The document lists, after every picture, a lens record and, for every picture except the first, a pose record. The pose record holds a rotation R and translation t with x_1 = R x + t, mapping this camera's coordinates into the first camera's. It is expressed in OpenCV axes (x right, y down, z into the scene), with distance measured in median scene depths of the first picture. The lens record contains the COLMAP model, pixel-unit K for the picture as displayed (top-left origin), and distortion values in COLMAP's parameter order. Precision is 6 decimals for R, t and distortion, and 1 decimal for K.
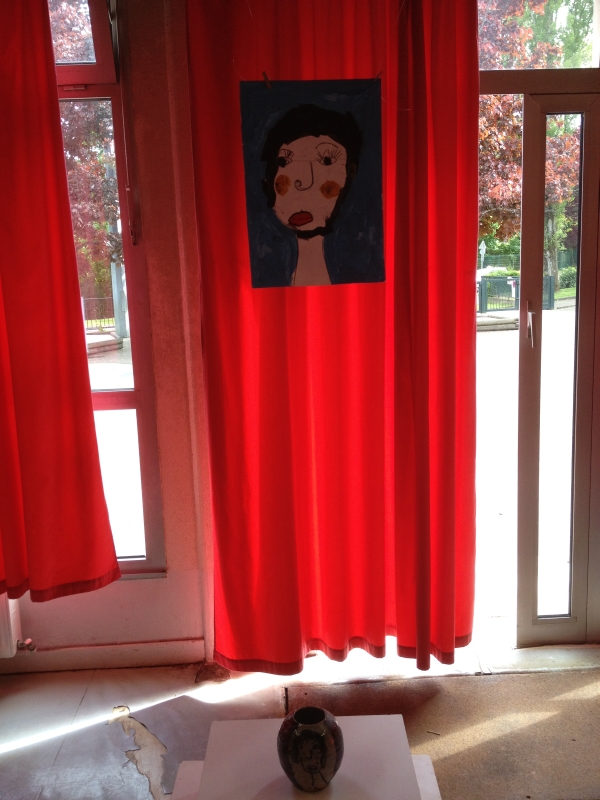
lens RADIAL K [[811.5, 0, 299.6], [0, 811.5, 400.3], [0, 0, 1]] dist [0.126070, 0.000000]
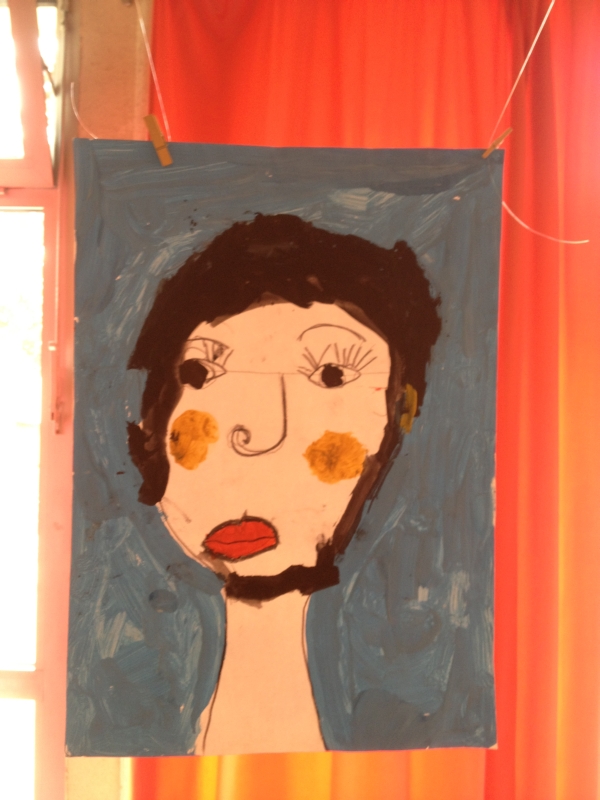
lens RADIAL K [[811.5, 0, 299.1], [0, 811.5, 401.0], [0, 0, 1]] dist [0.126070, 0.000000]
pose [[0.994769, 0.058254, -0.083916, 0.049126], [-0.069733, 0.987538, -0.141091, -0.233334], [0.074651, 0.146205, 0.986434, 0.671017]]
